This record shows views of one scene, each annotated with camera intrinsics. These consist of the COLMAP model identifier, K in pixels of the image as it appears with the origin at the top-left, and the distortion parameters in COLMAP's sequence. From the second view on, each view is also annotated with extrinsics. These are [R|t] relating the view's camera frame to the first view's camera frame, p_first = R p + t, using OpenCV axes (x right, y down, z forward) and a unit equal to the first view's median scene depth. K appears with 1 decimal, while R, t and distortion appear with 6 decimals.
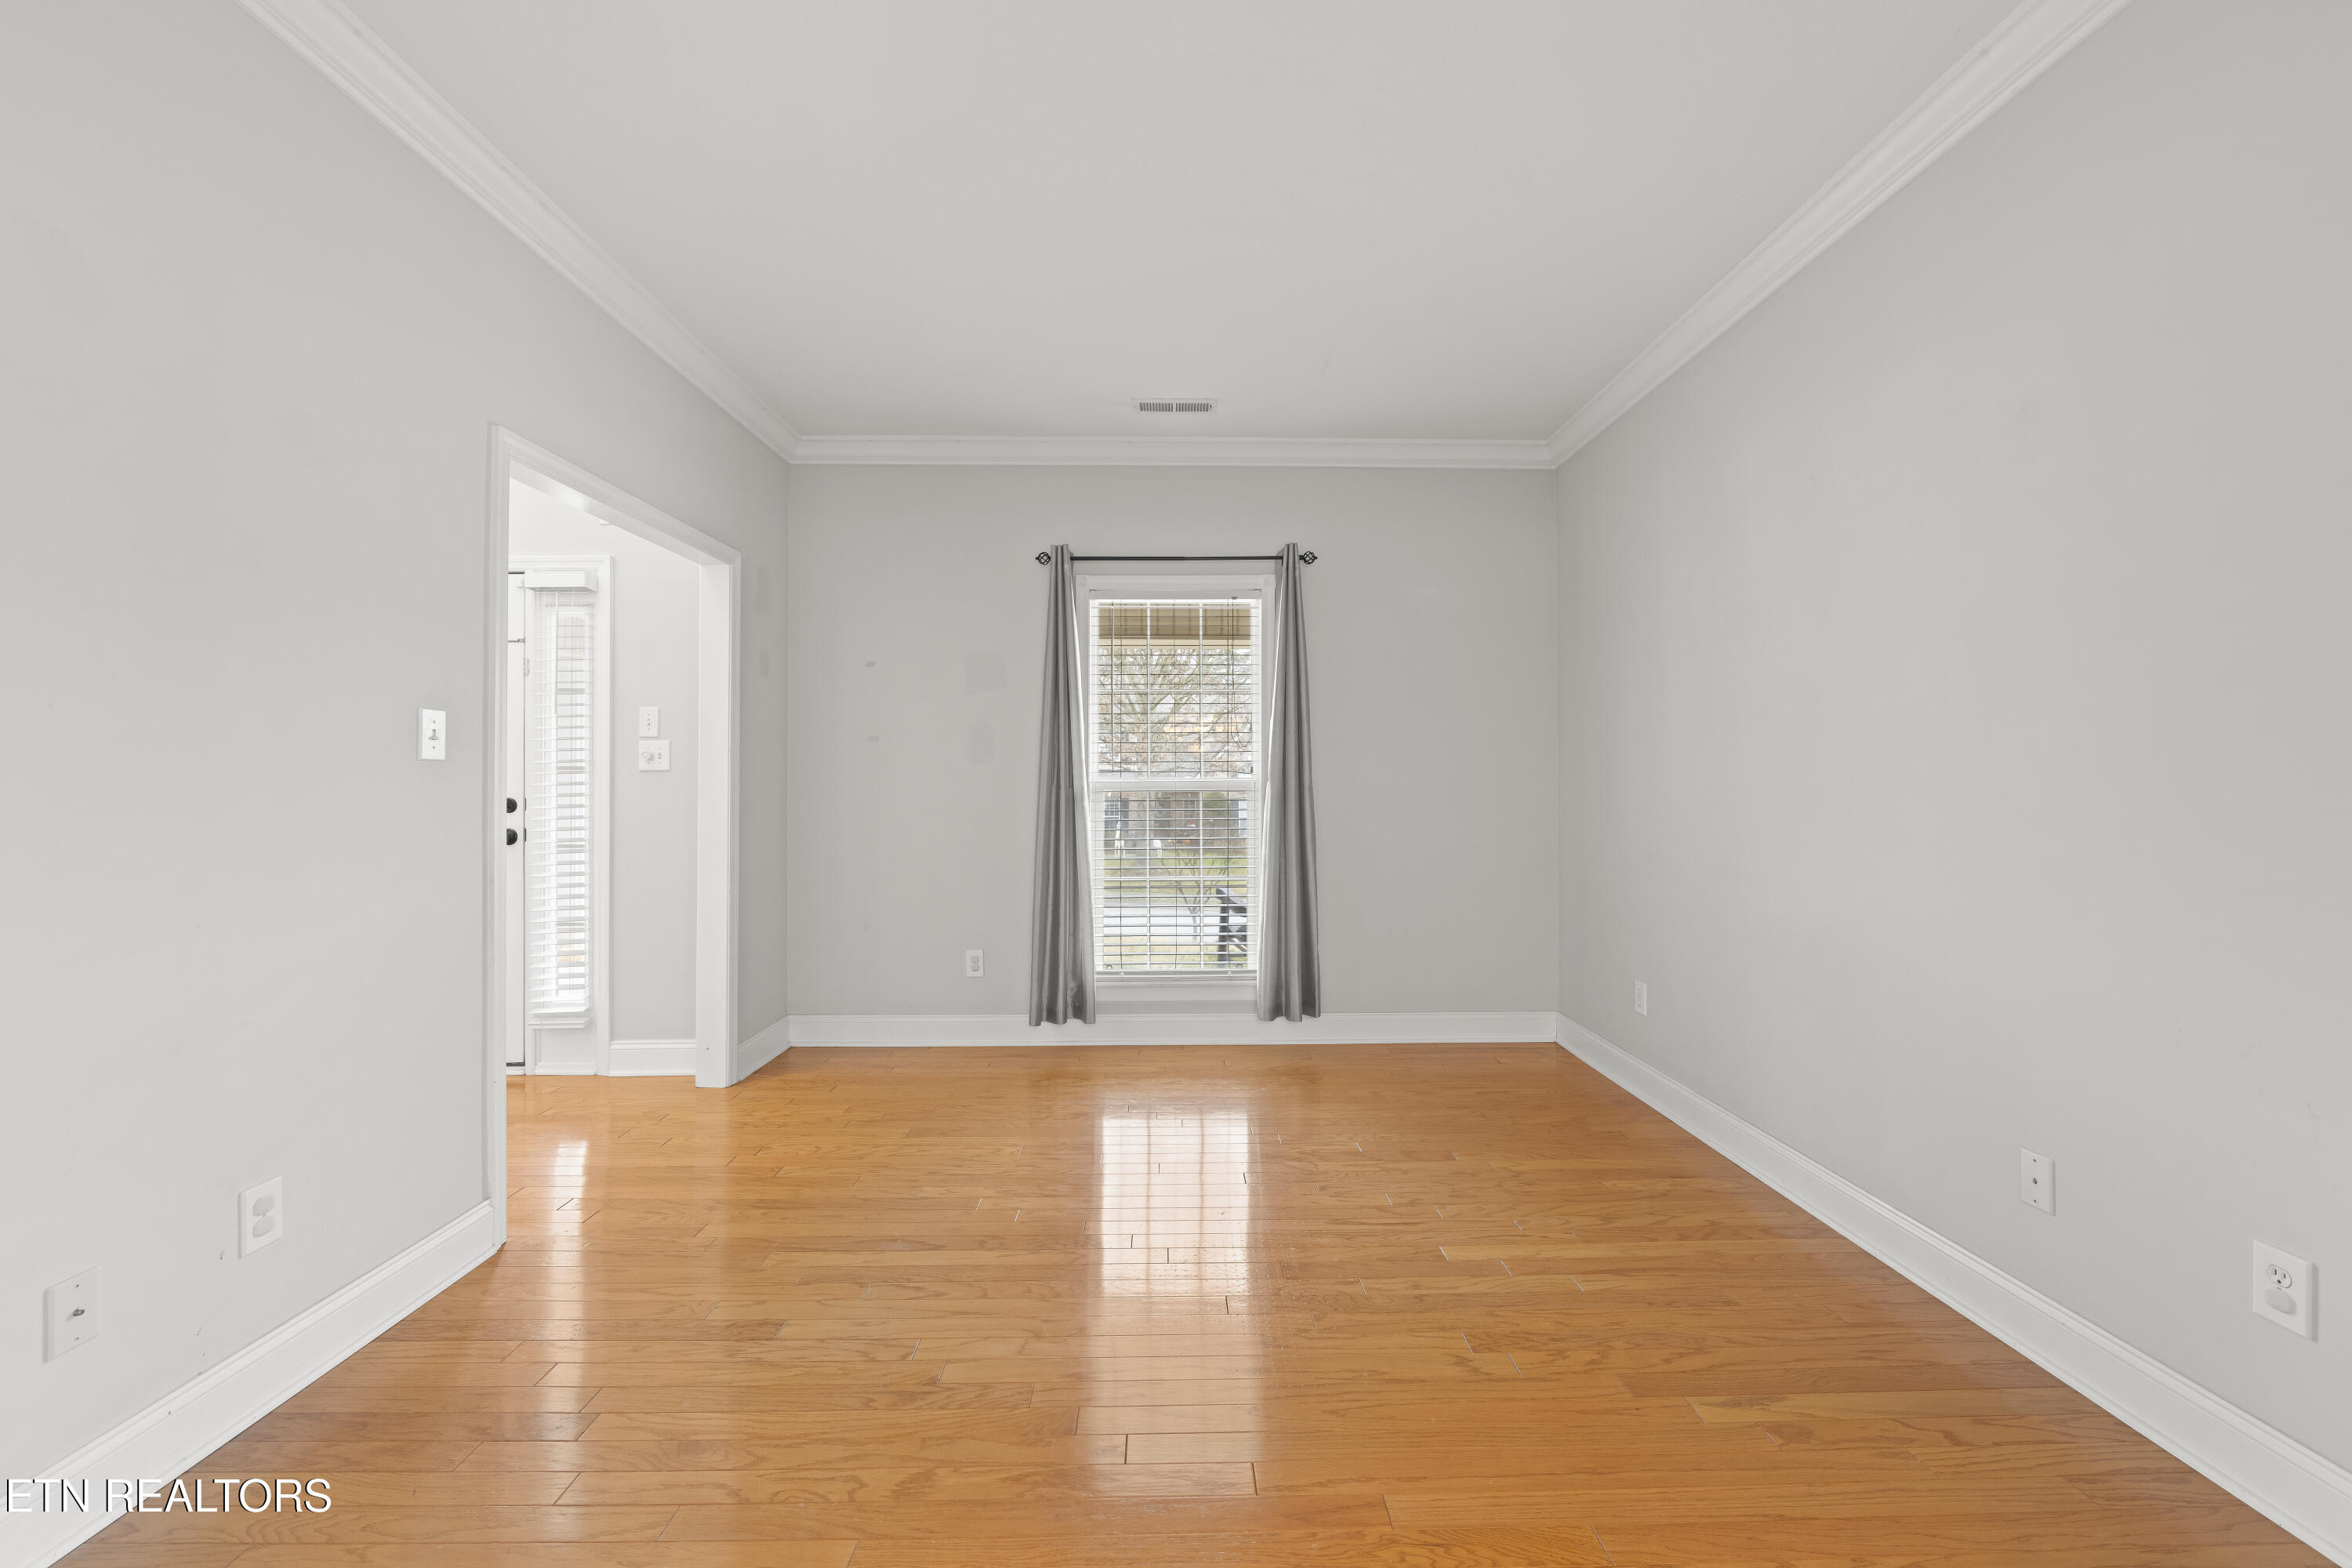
lens RADIAL K [[940.9, 0, 1186.9], [0, 940.9, 773.5], [0, 0, 1]] dist [-0.001923, -0.000066]
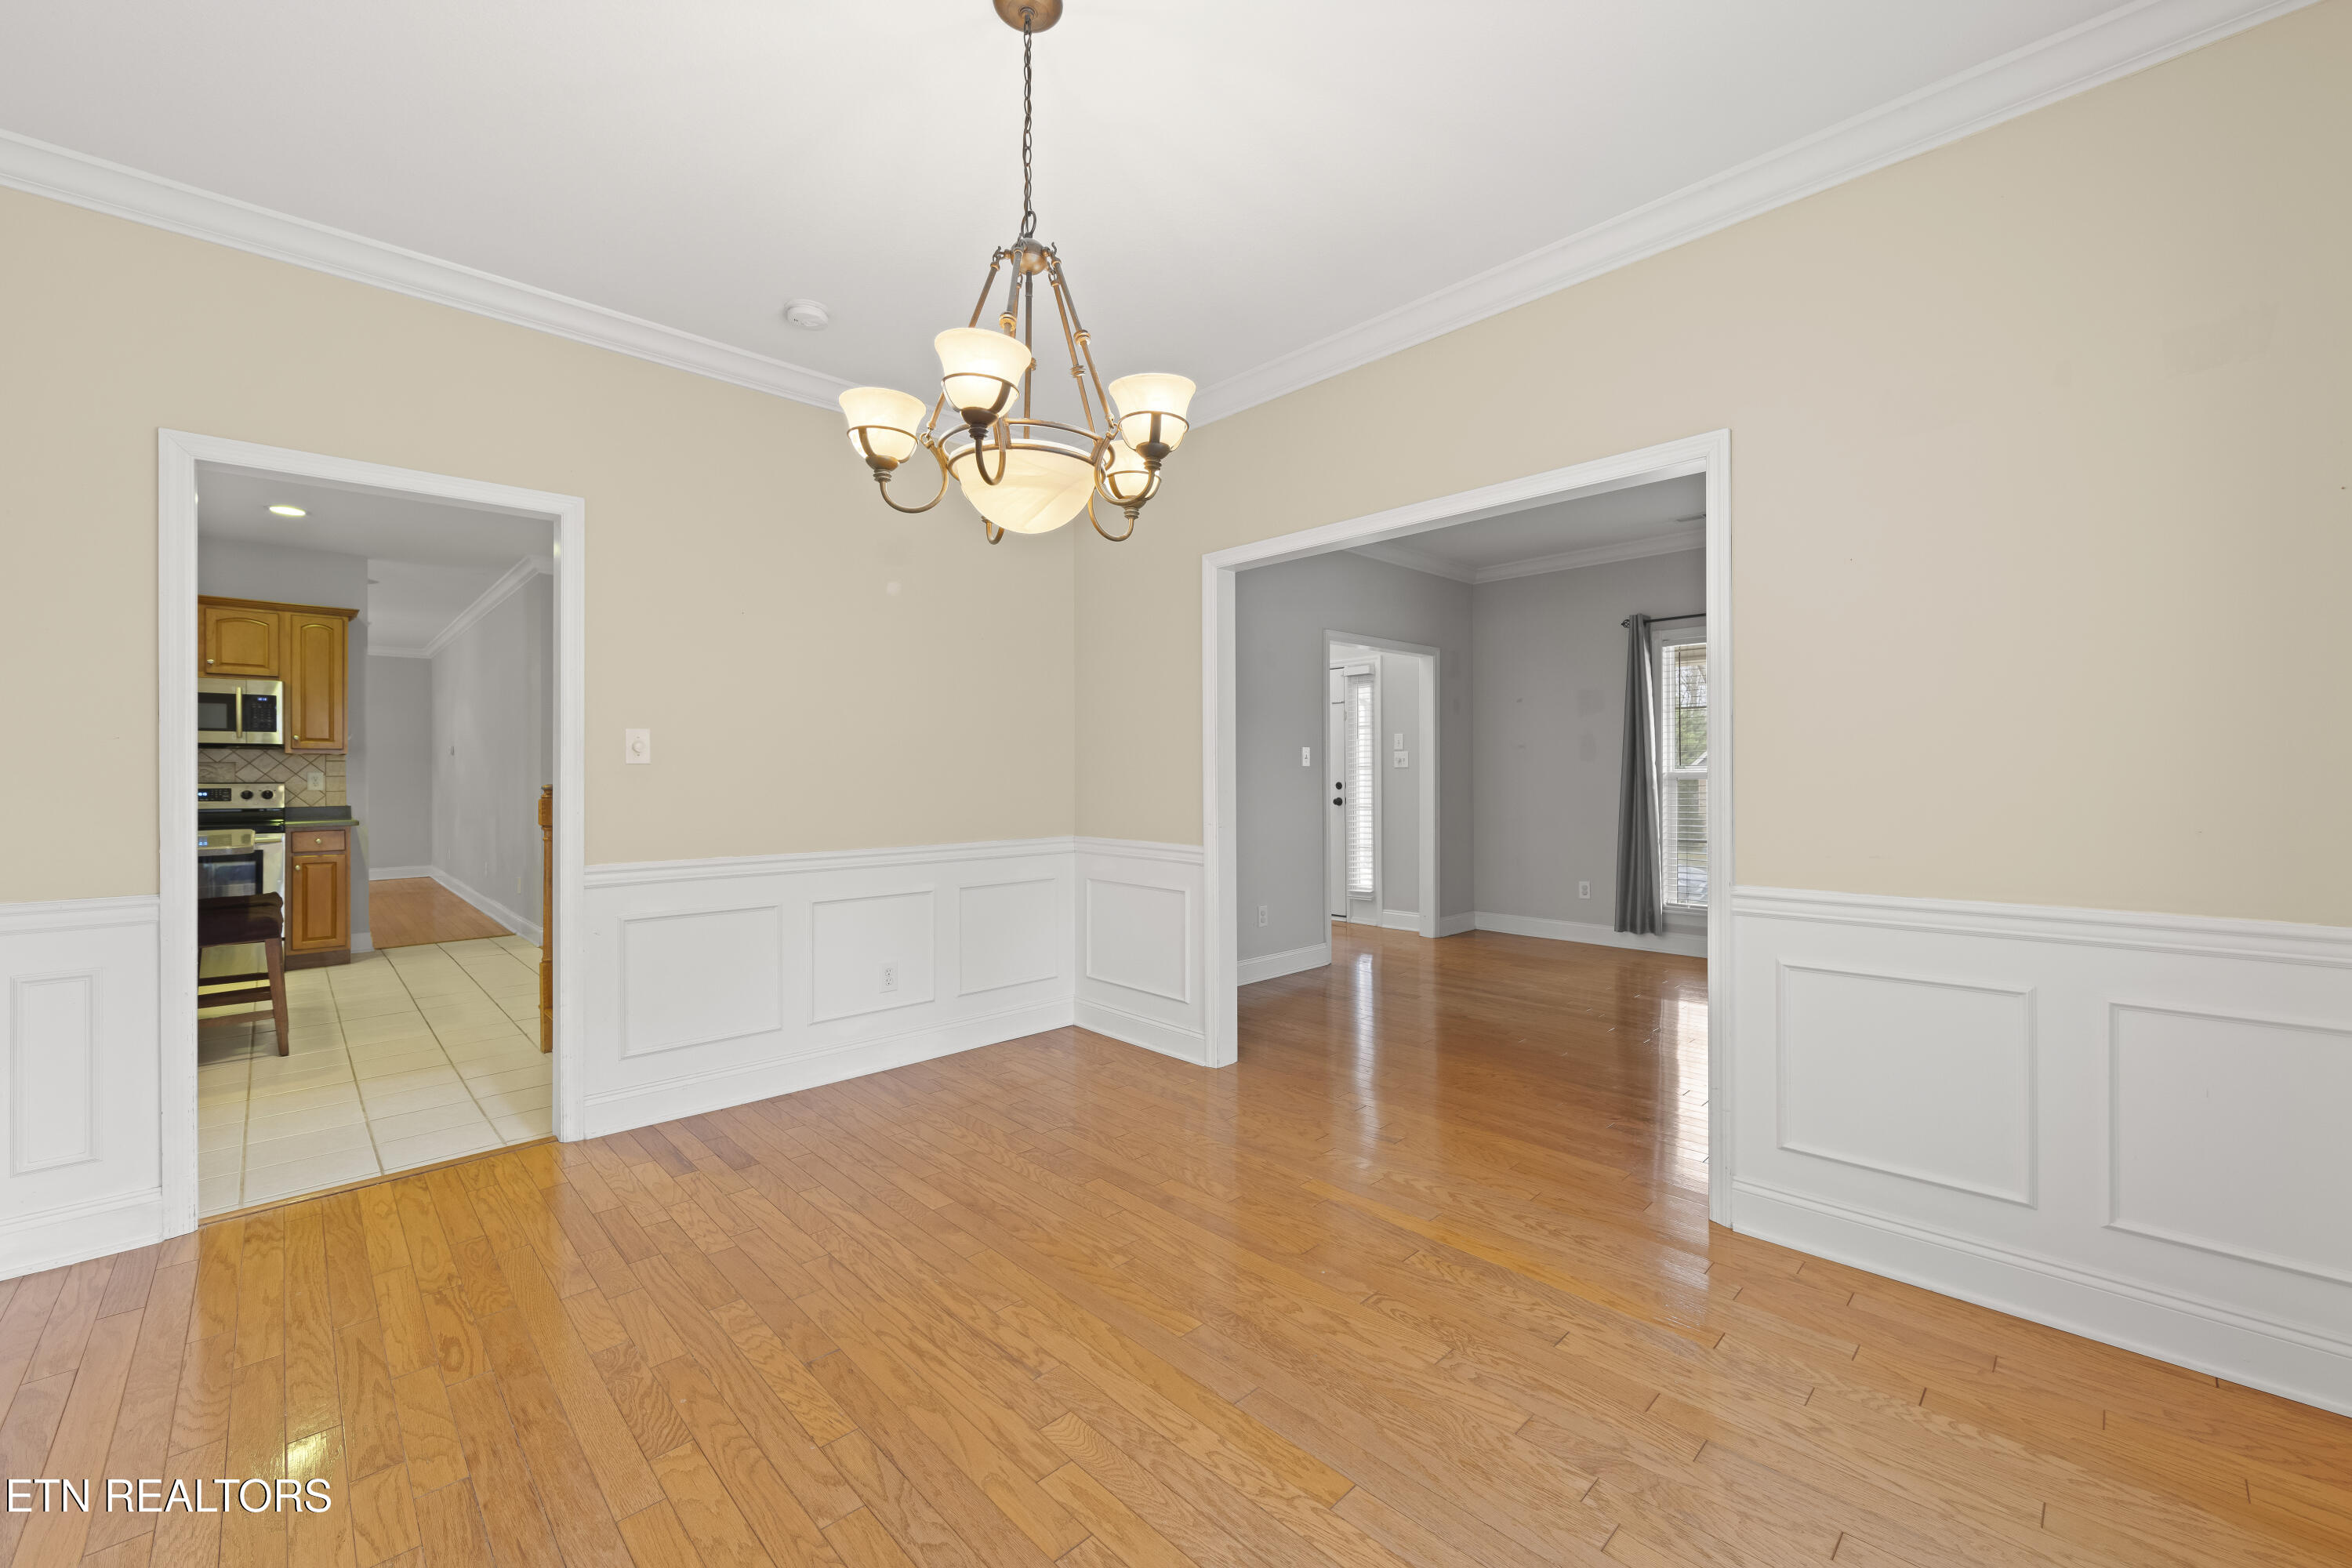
lens RADIAL K [[940.9, 0, 1186.9], [0, 940.9, 773.5], [0, 0, 1]] dist [-0.001923, -0.000066]
pose [[0.686641, -0.003038, -0.726990, 0.503884], [0.014942, 0.999839, 0.009934, -0.016792], [0.726843, -0.017684, 0.686576, -0.597682]]
